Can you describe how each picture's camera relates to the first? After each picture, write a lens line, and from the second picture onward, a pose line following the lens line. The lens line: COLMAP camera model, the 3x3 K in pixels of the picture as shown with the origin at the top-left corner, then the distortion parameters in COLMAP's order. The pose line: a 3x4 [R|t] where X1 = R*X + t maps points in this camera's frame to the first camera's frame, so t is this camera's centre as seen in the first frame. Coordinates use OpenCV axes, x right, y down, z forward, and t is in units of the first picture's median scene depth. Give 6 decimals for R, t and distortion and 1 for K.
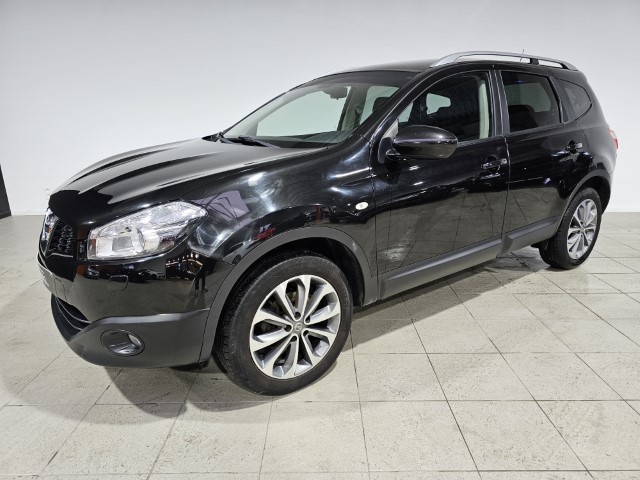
lens RADIAL K [[424.3, 0, 320.0], [0, 424.3, 240.0], [0, 0, 1]] dist [0.066575, -0.043970]
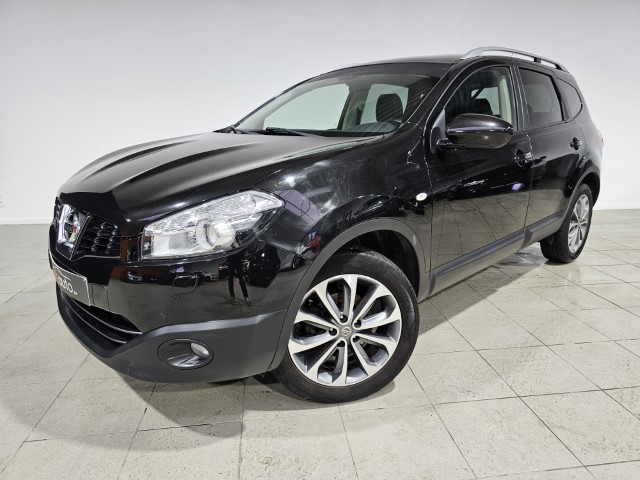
lens RADIAL K [[424.3, 0, 320.0], [0, 424.3, 240.0], [0, 0, 1]] dist [0.066575, -0.043970]
pose [[0.990775, -0.026234, 0.132954, -0.225577], [0.029060, 0.999390, -0.019359, 0.024480], [-0.132365, 0.023044, 0.990933, 0.078735]]
